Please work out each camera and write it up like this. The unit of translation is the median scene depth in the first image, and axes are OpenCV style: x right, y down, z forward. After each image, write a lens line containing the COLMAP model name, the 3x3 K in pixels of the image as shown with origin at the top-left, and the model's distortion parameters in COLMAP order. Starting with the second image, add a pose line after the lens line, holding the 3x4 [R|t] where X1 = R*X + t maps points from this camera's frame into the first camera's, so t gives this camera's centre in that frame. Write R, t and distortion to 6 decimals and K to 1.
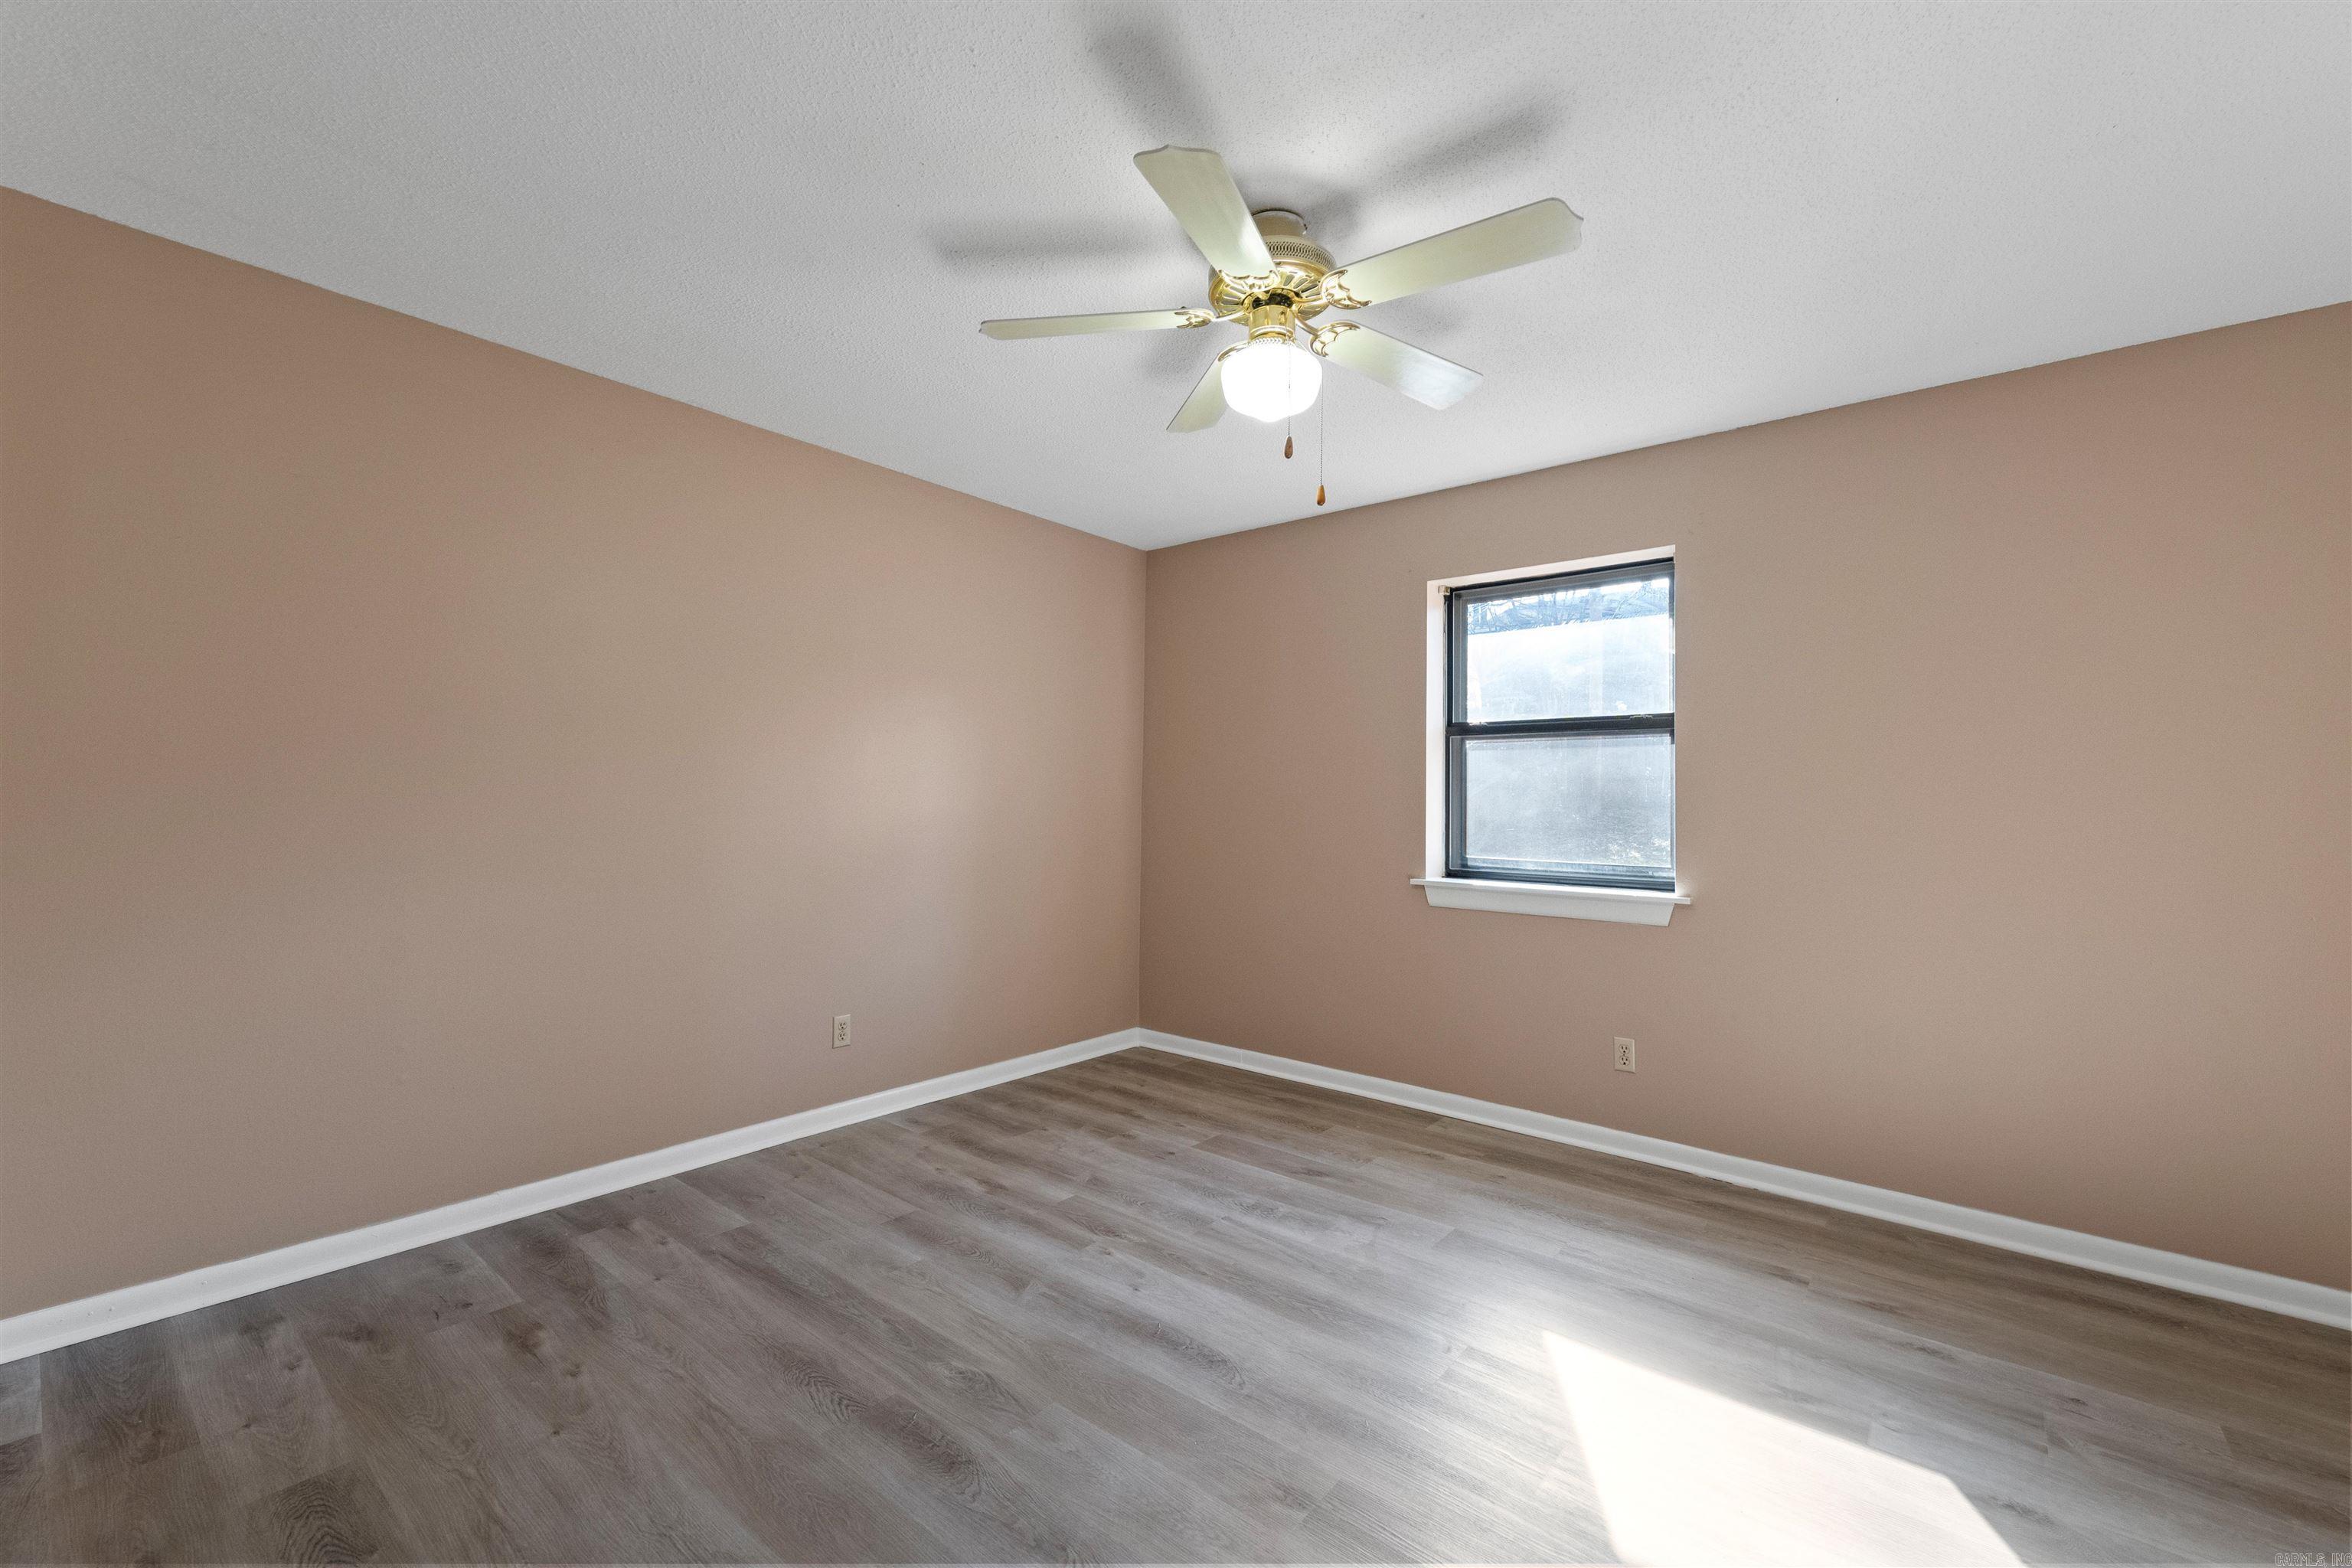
lens RADIAL K [[950.5, 0, 1173.9], [0, 950.5, 775.7], [0, 0, 1]] dist [-0.000123, 0.000018]
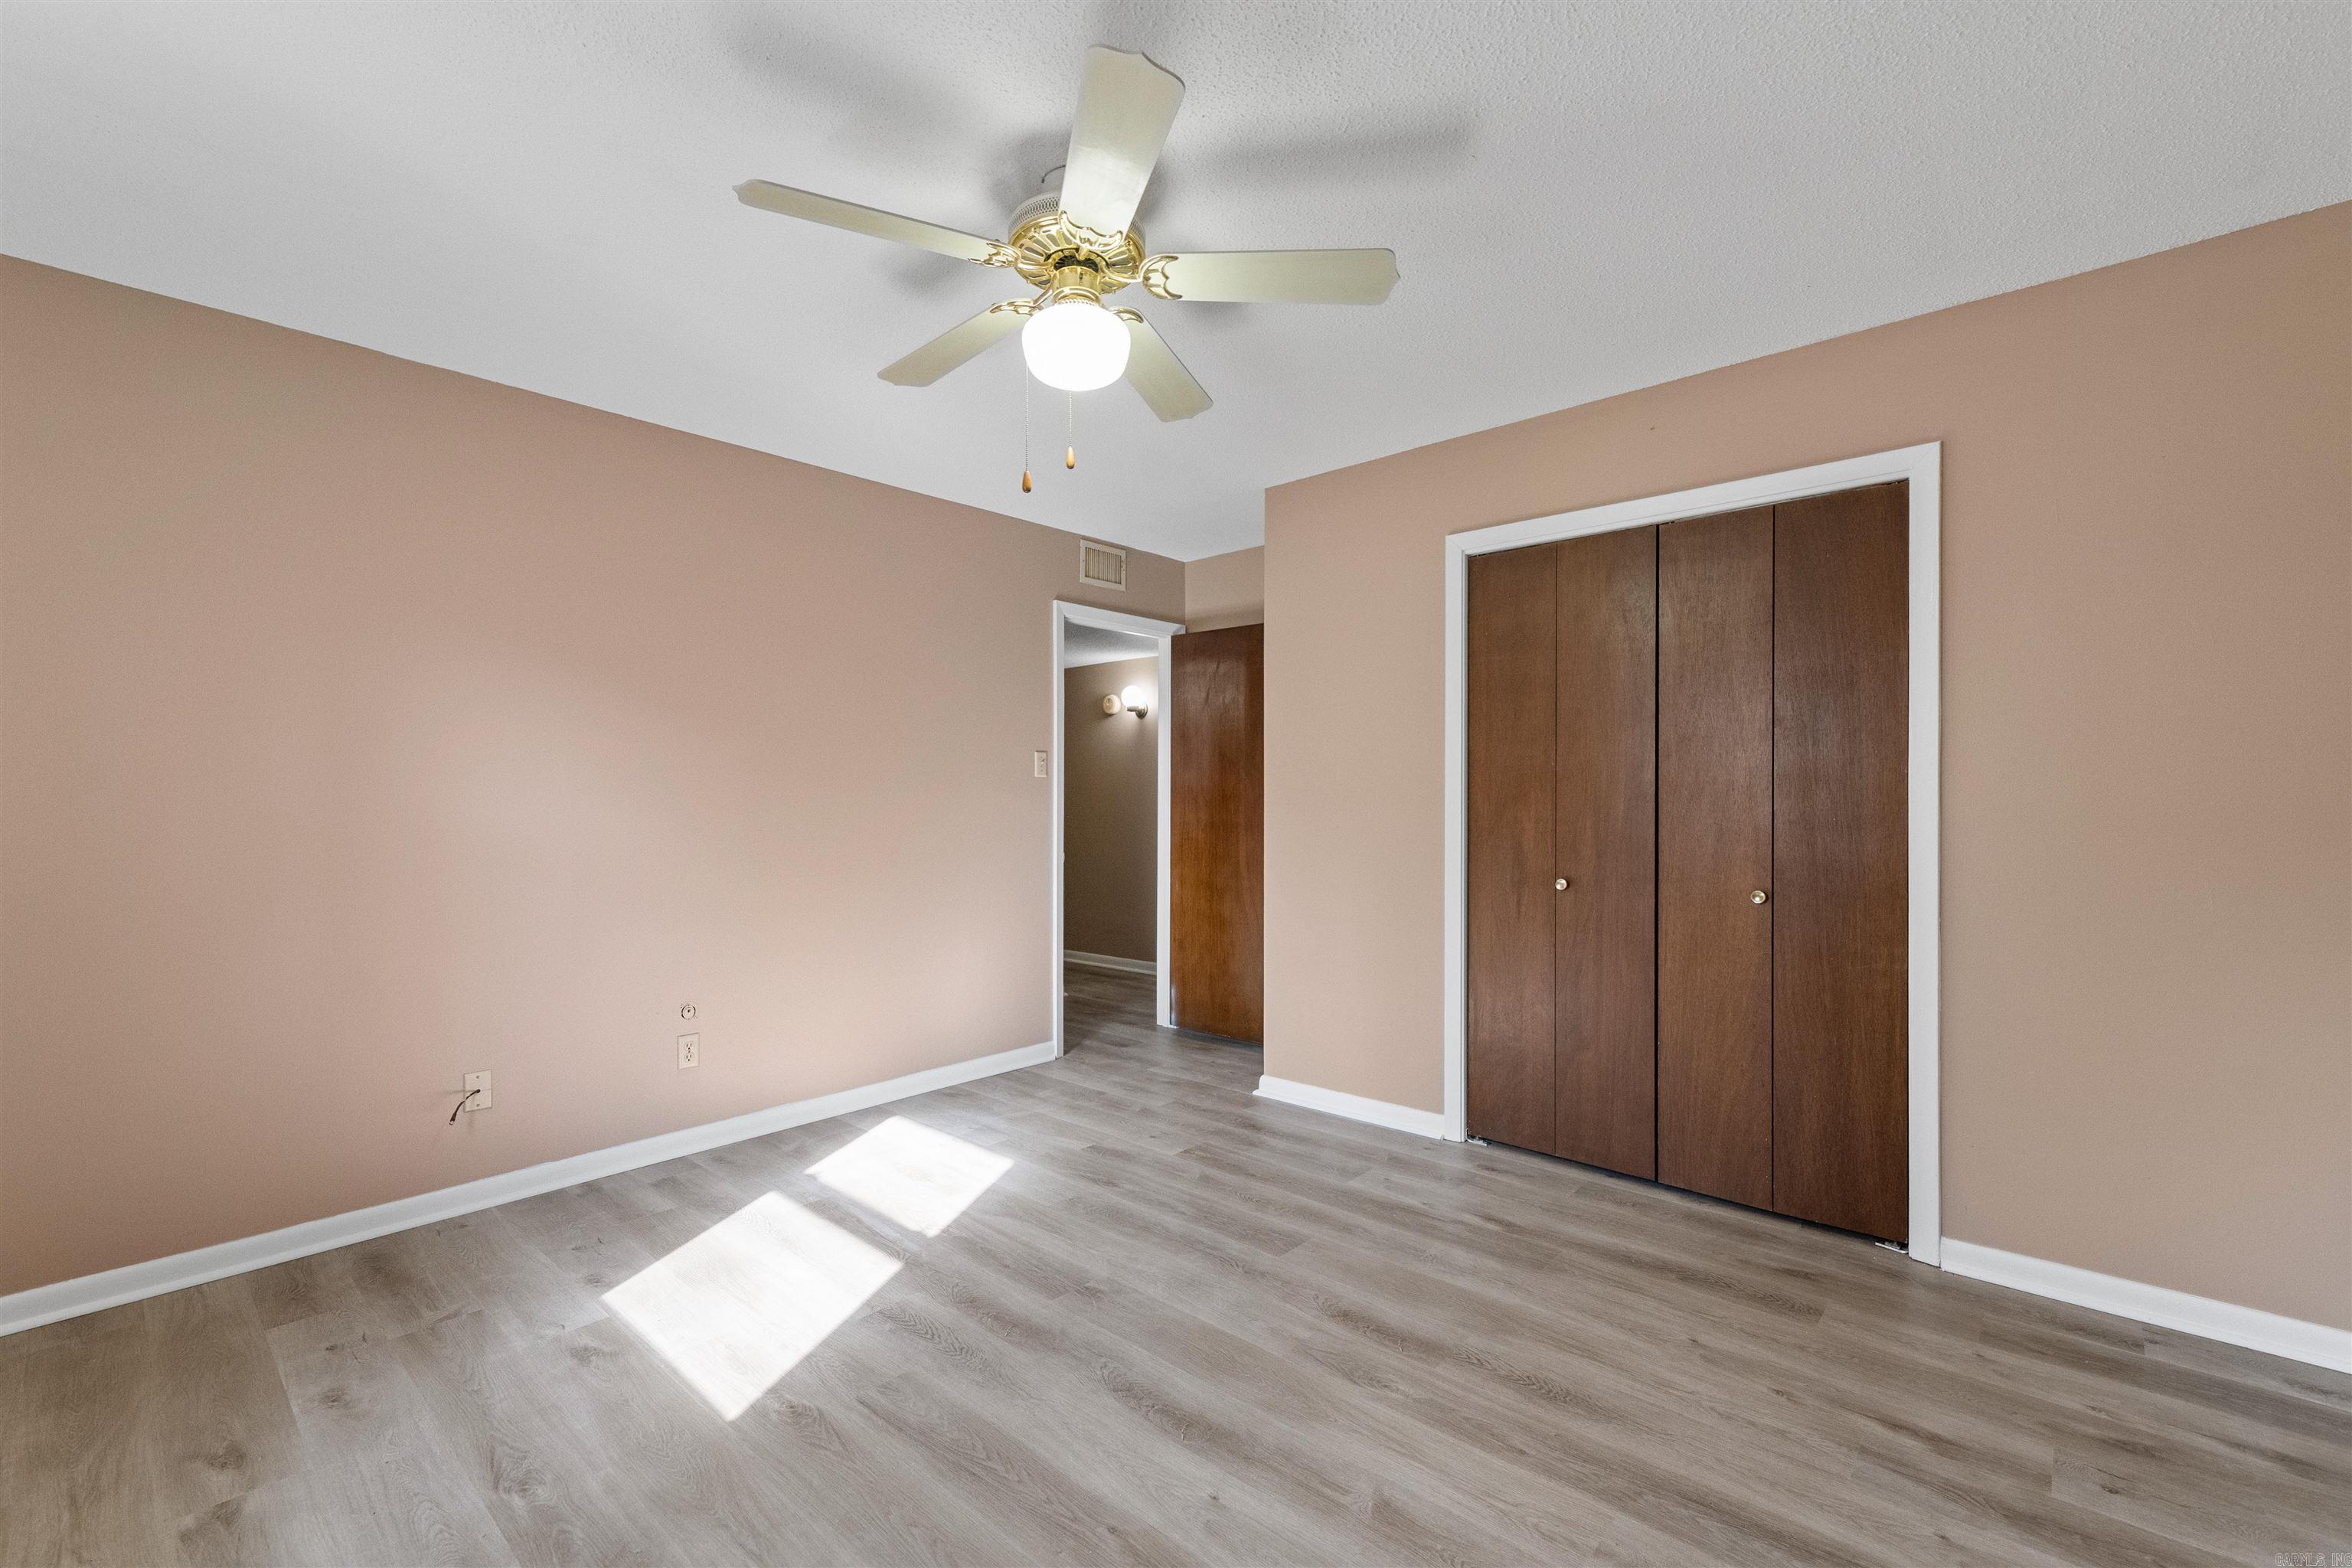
lens RADIAL K [[991.4, 0, 1167.7], [0, 991.4, 790.8], [0, 0, 1]] dist [0.000048, -0.000403]
pose [[-0.999007, -0.012163, 0.042865, -0.029121], [-0.013676, 0.999288, -0.035164, 0.043262], [-0.042406, -0.035716, -0.998462, 1.702695]]
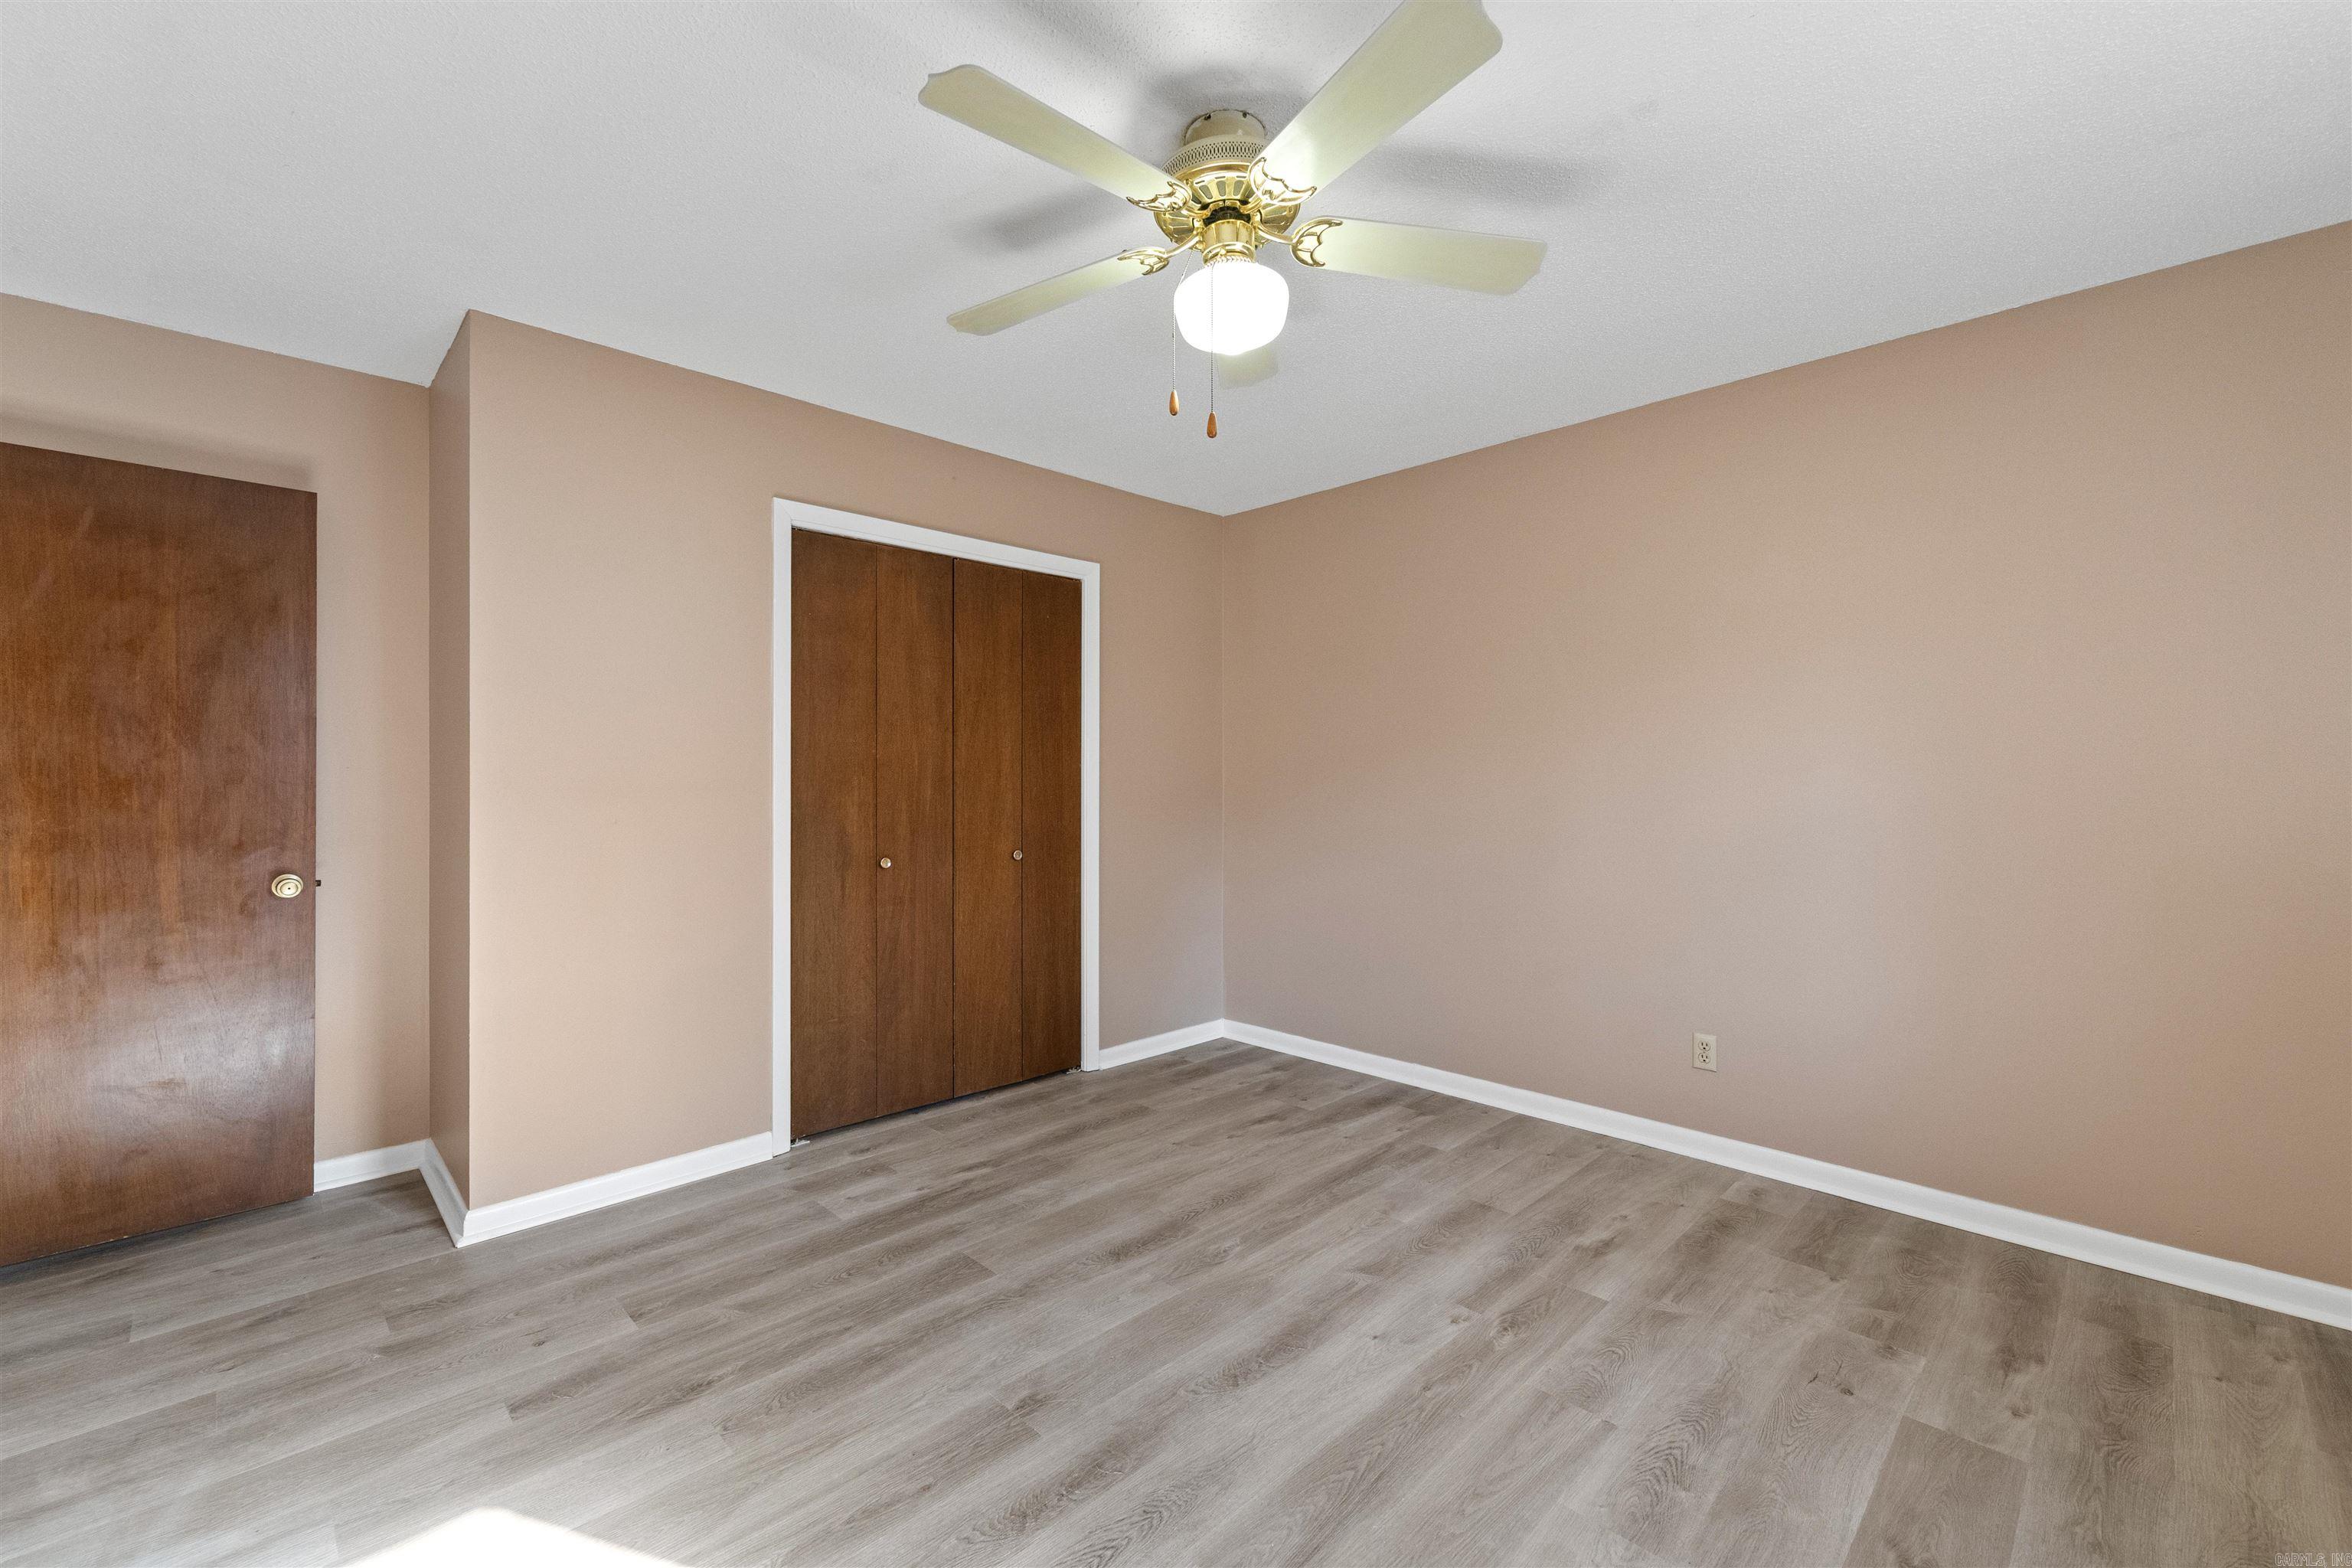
lens RADIAL K [[958.0, 0, 1173.3], [0, 958.0, 779.0], [0, 0, 1]] dist [0.006867, -0.003872]
pose [[-0.098707, -0.012096, -0.995043, 0.857785], [0.026619, 0.999536, -0.014791, 0.024050], [0.994760, -0.027947, -0.098339, 0.889136]]
